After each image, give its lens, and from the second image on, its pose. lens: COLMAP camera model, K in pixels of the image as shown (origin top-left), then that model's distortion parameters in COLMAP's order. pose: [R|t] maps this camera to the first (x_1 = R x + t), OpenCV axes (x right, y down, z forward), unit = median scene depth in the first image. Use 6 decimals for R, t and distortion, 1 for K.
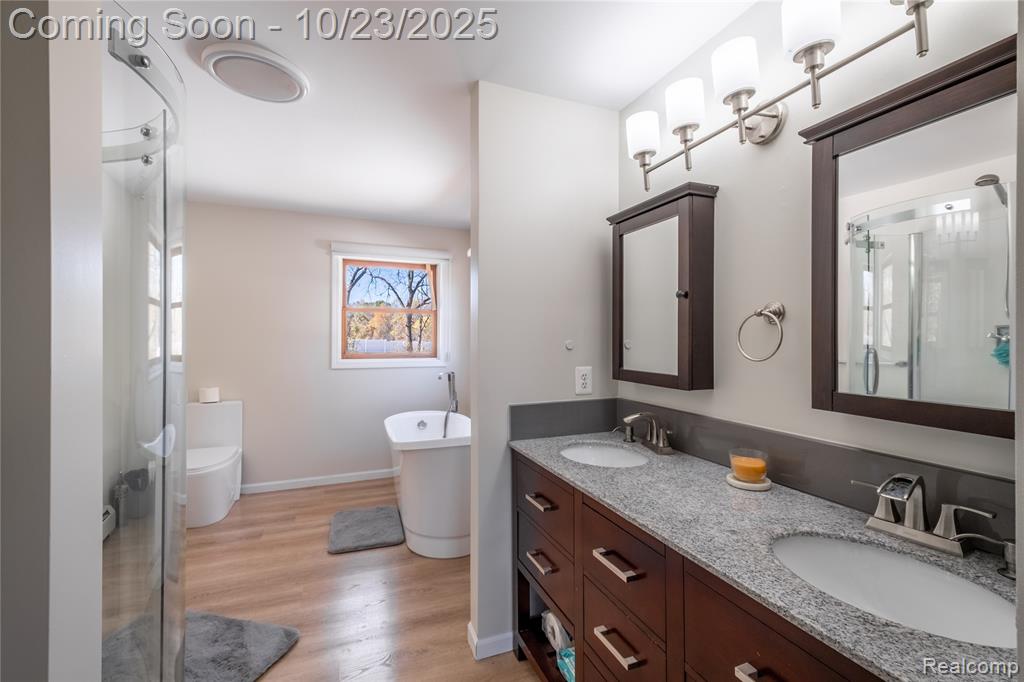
lens RADIAL K [[441.7, 0, 519.1], [0, 441.7, 338.0], [0, 0, 1]] dist [0.012211, -0.002923]
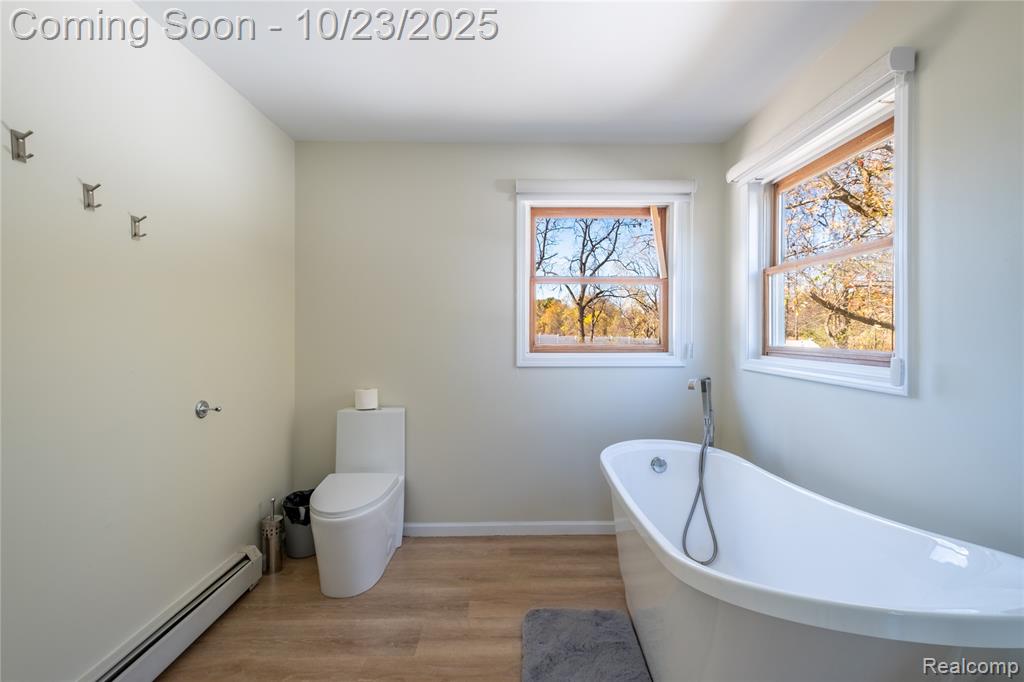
lens RADIAL K [[441.7, 0, 512.4], [0, 441.7, 336.4], [0, 0, 1]] dist [0.012211, -0.002923]
pose [[0.924831, -0.003012, -0.380367, -0.169938], [0.005359, 0.999973, 0.005112, 0.019245], [0.380341, -0.006766, 0.924822, 0.364959]]
